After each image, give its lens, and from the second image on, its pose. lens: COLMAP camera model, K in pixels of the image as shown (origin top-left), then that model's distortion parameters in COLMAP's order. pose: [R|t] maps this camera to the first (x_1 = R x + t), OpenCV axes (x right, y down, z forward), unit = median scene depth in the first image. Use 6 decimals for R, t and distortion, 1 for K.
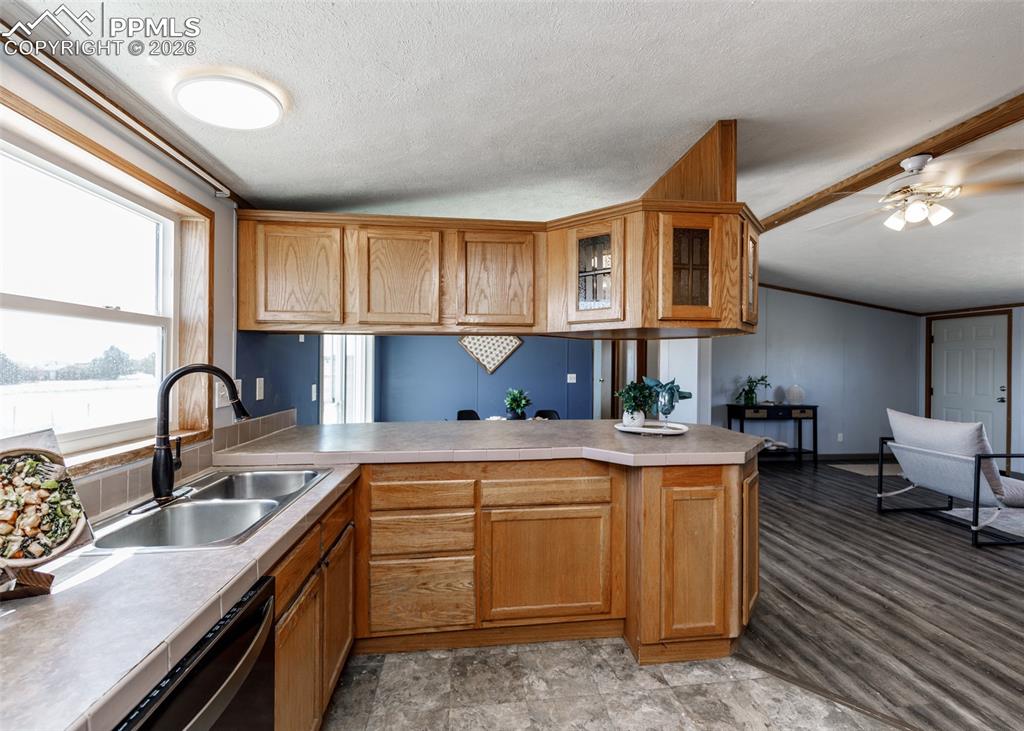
lens RADIAL K [[444.2, 0, 519.7], [0, 444.2, 364.7], [0, 0, 1]] dist [0.001518, -0.000272]
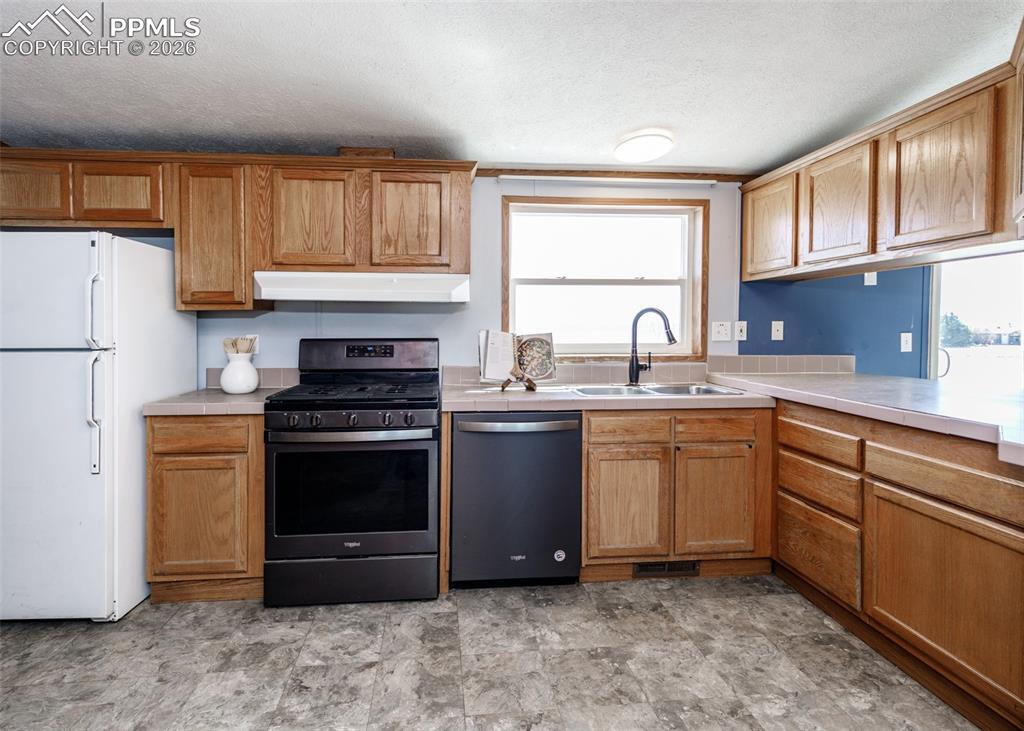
lens RADIAL K [[521.4, 0, 487.4], [0, 521.4, 333.3], [0, 0, 1]] dist [0.006334, 0.000799]
pose [[-0.031929, 0.011449, -0.999425, 0.882621], [-0.001892, 0.999932, 0.011515, 0.052602], [0.999488, 0.002259, -0.031905, 0.332639]]
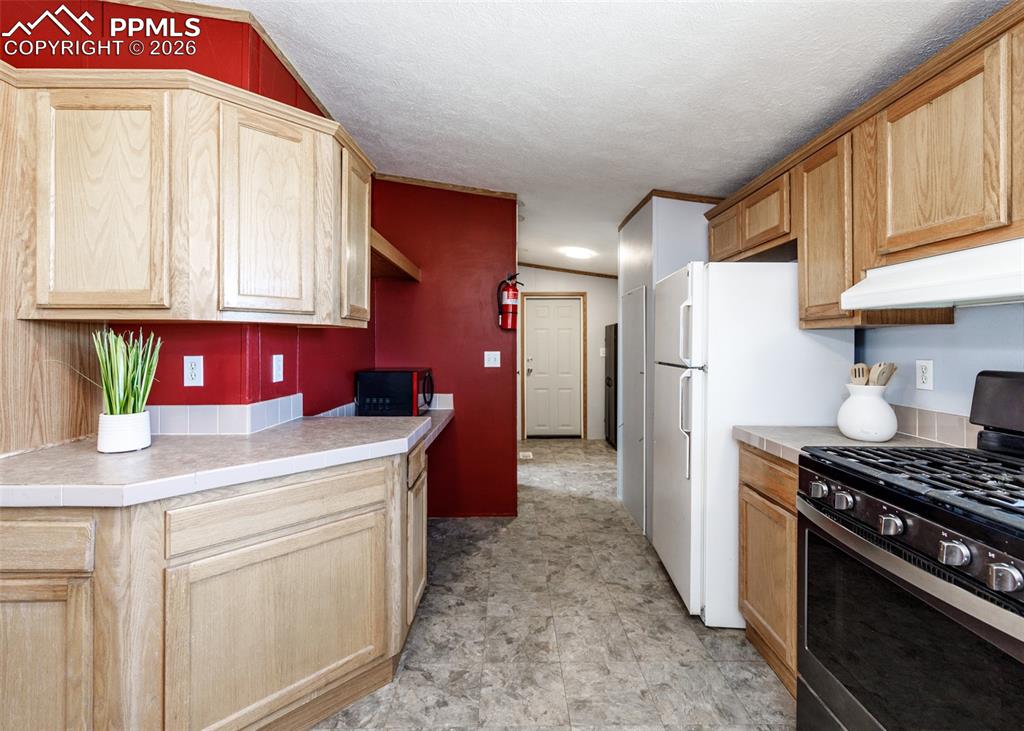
lens RADIAL K [[455.9, 0, 516.9], [0, 455.9, 340.5], [0, 0, 1]] dist [0.002420, -0.000271]
pose [[-0.993495, -0.004952, 0.113768, 0.154570], [-0.006051, 0.999938, -0.009318, 0.048030], [-0.113715, -0.009946, -0.993464, 0.571219]]
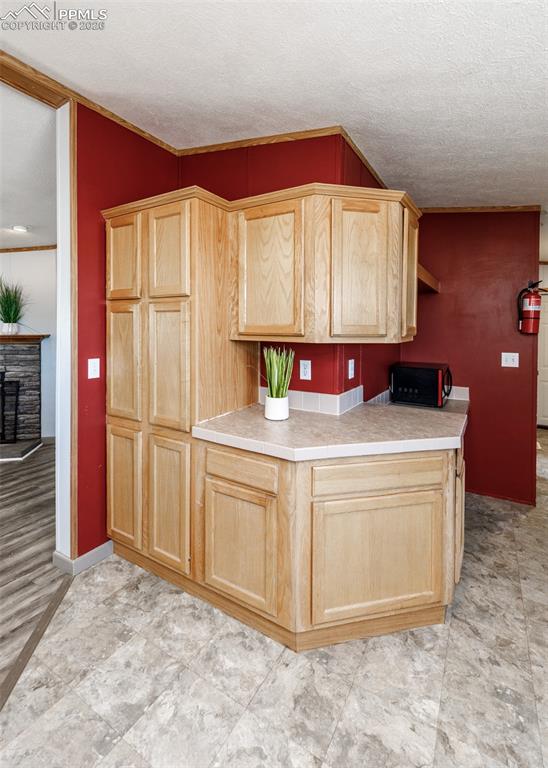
lens RADIAL K [[360.1, 0, 268.7], [0, 360.1, 330.9], [0, 0, 1]] dist [0.002208, -0.000424]
pose [[-0.777026, -0.022582, 0.629063, 0.271348], [-0.012602, 0.999714, 0.020321, -0.029385], [-0.629342, 0.007863, -0.777089, 0.669550]]
